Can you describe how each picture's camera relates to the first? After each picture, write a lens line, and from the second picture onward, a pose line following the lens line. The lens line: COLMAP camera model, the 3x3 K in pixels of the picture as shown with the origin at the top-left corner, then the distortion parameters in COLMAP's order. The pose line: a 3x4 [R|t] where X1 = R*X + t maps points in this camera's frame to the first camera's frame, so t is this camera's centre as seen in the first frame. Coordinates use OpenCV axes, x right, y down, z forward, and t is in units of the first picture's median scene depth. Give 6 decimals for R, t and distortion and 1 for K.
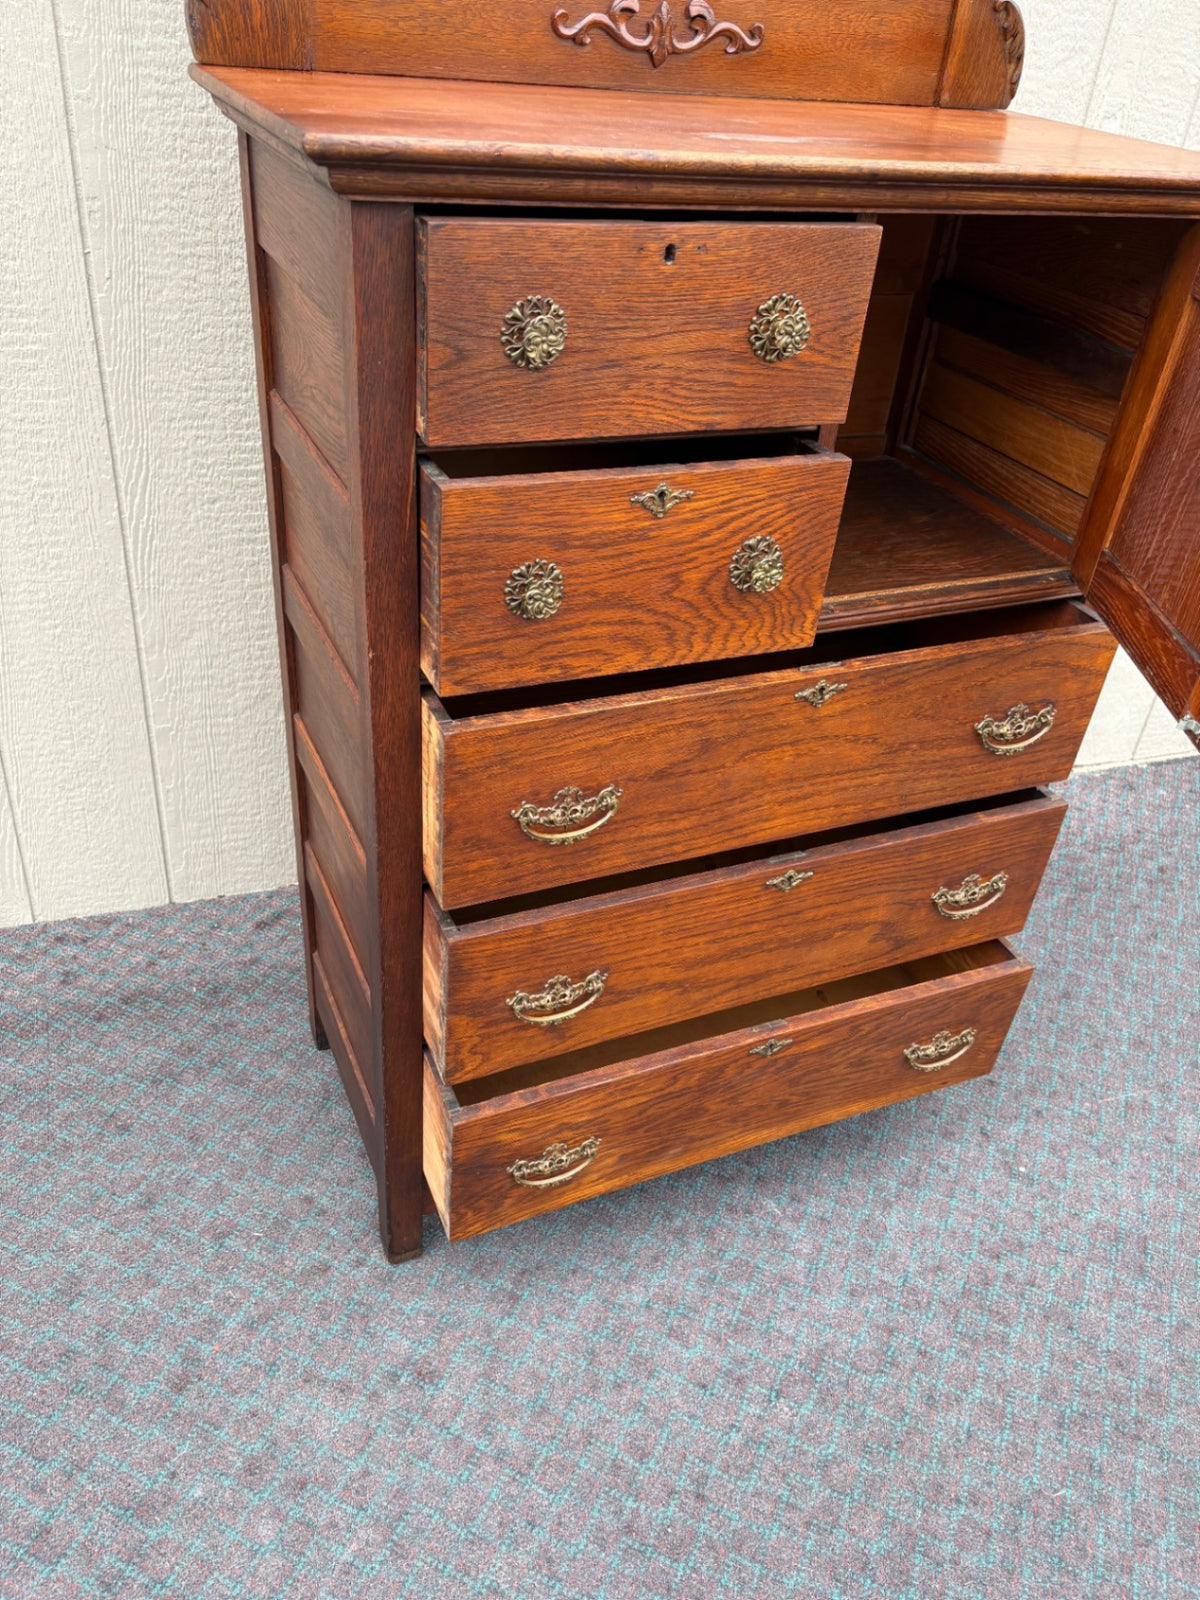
lens RADIAL K [[1218.7, 0, 600.0], [0, 1218.7, 810.4], [0, 0, 1]] dist [0.041913, -0.048436]
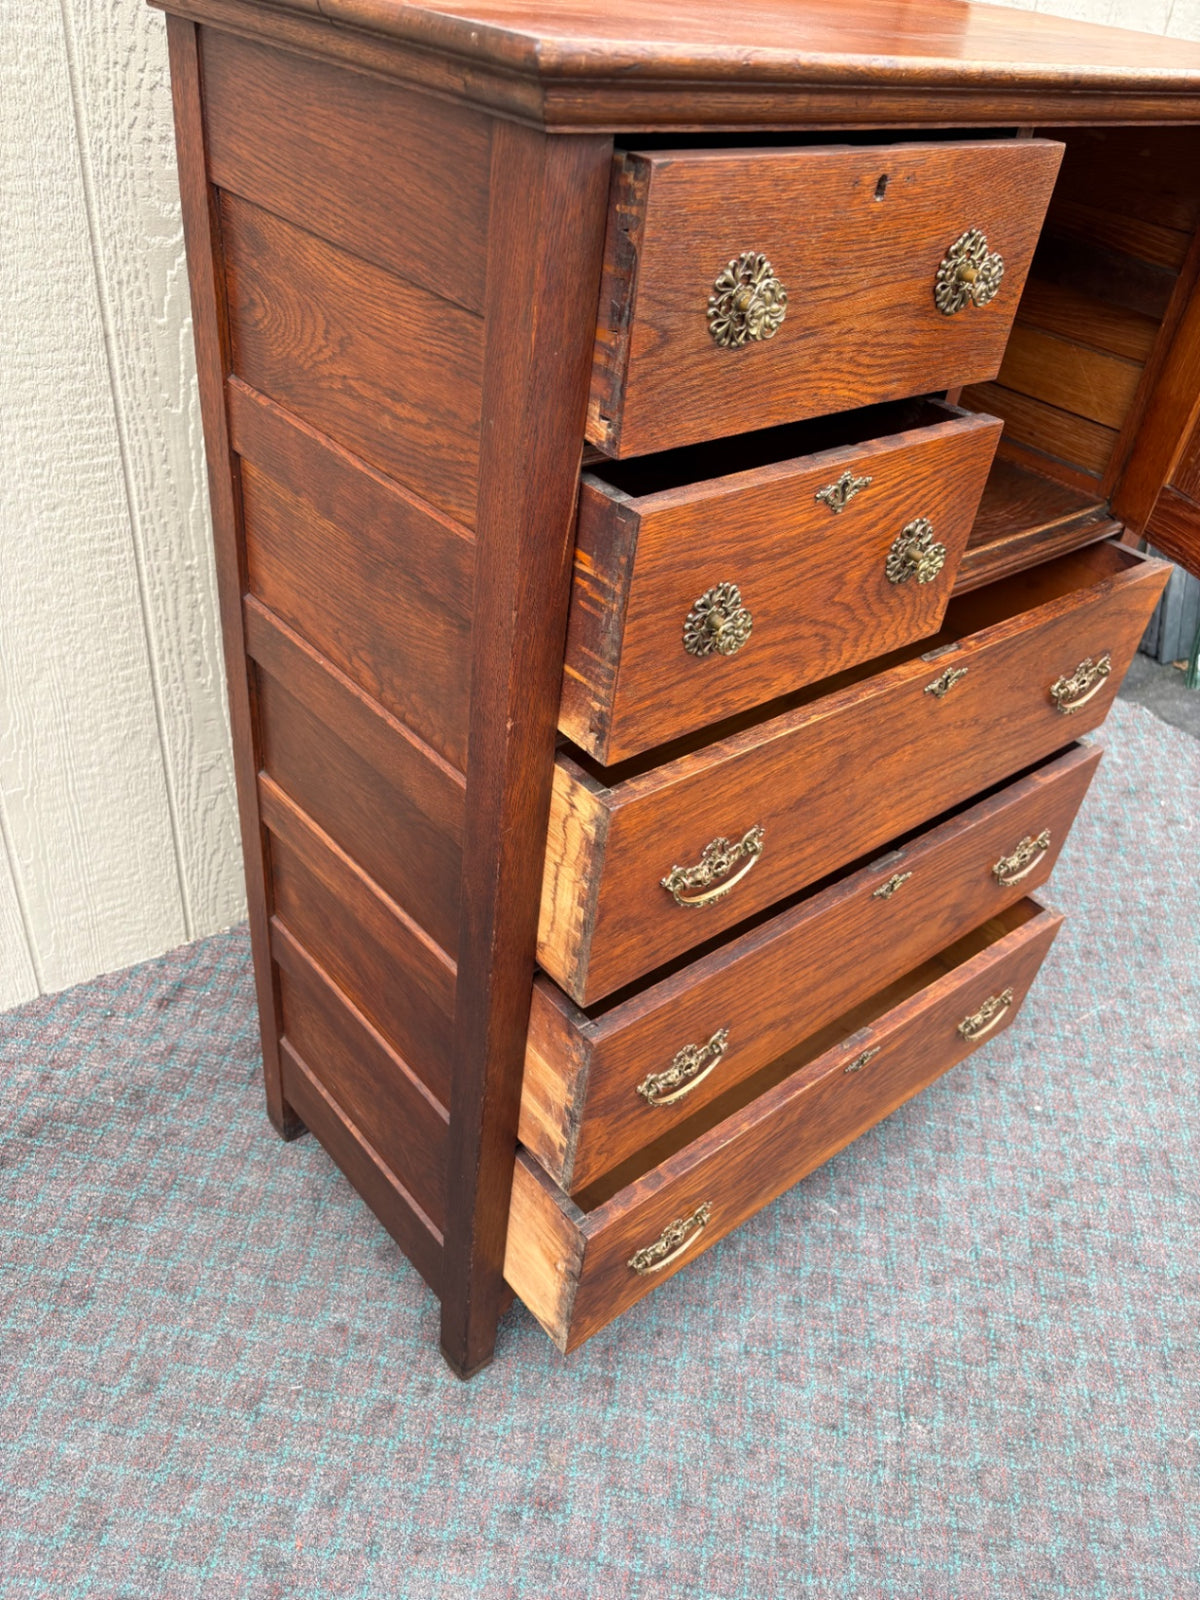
lens RADIAL K [[1218.7, 0, 596.6], [0, 1218.7, 805.6], [0, 0, 1]] dist [0.041913, -0.048436]
pose [[0.960199, -0.151939, 0.234375, -0.230437], [0.136148, 0.987269, 0.082242, -0.094273], [-0.243886, -0.047059, 0.968661, 0.161392]]
